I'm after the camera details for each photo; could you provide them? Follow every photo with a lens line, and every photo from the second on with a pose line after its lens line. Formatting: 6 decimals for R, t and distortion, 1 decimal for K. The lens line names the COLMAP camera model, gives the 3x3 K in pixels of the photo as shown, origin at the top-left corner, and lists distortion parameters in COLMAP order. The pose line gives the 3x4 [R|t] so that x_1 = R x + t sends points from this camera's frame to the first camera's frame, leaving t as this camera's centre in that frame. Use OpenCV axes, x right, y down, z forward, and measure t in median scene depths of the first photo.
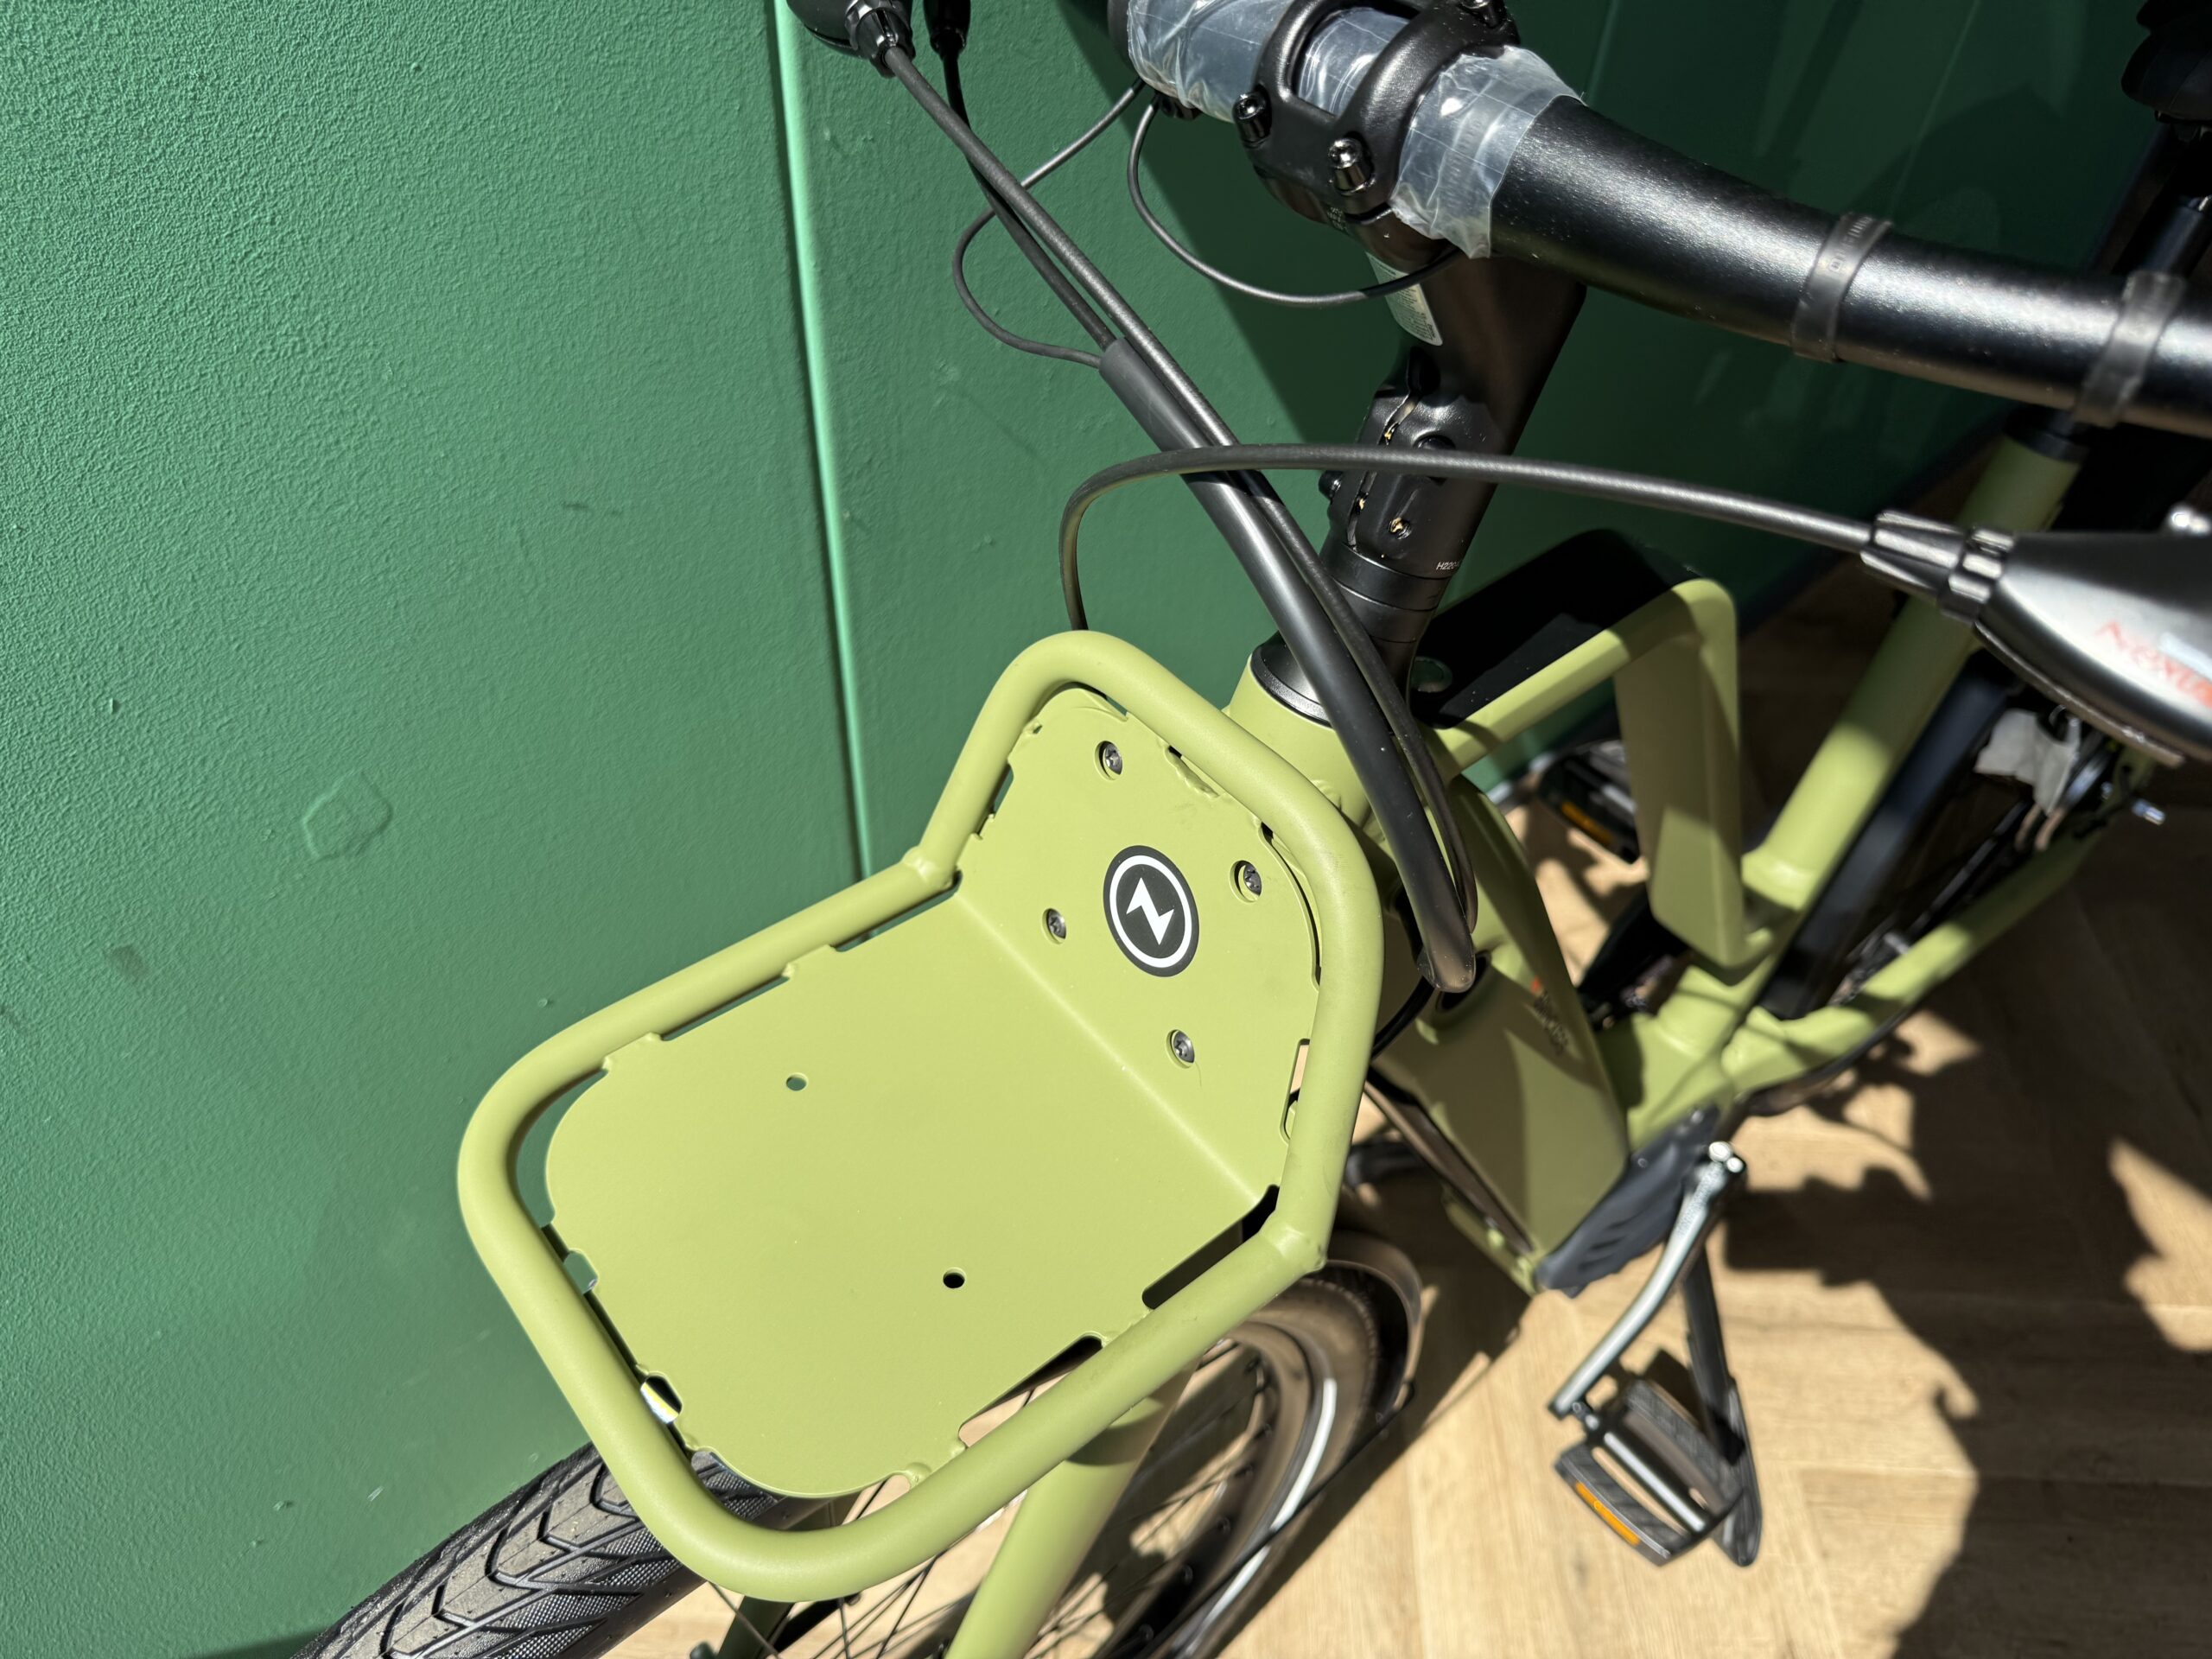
lens RADIAL K [[1604.6, 0, 1116.9], [0, 1604.6, 832.6], [0, 0, 1]] dist [-0.001898, -0.008800]
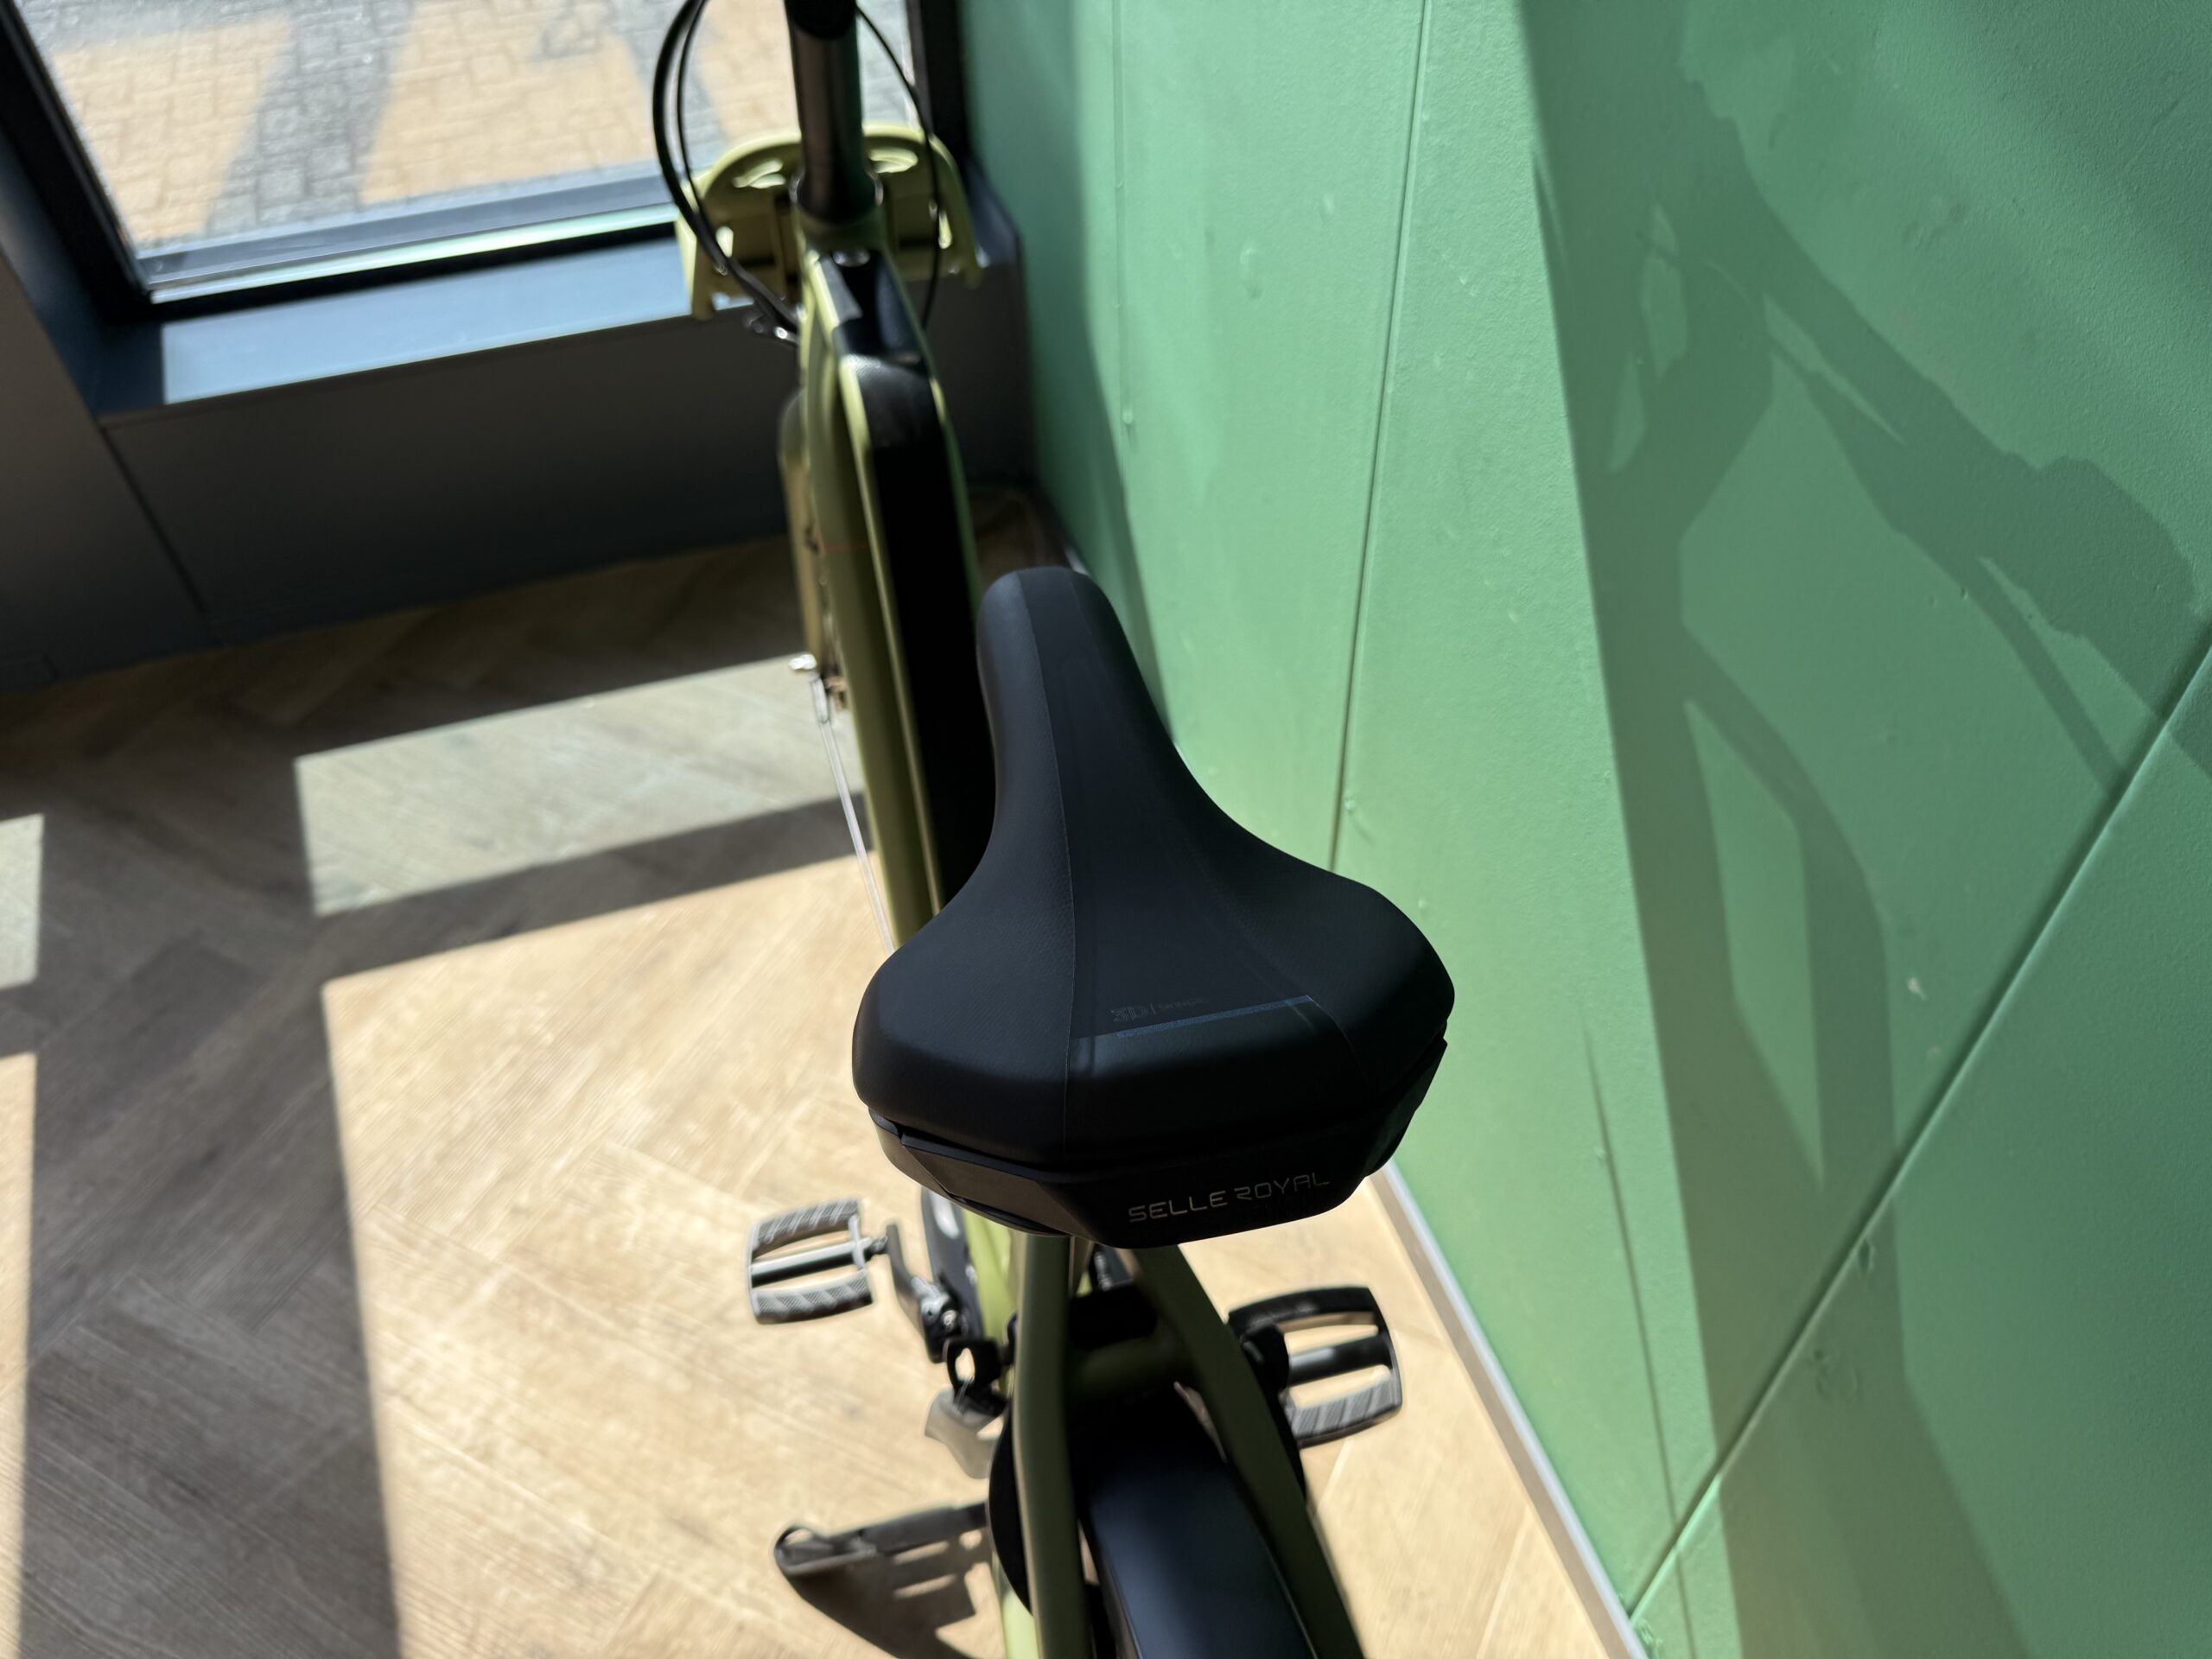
lens RADIAL K [[1604.6, 0, 1115.5], [0, 1604.6, 823.5], [0, 0, 1]] dist [-0.001898, -0.008800]
pose [[-0.429318, 0.621540, -0.655266, 0.710408], [-0.654765, 0.285532, 0.699825, -0.603414], [0.622069, 0.729492, 0.284379, 0.482381]]
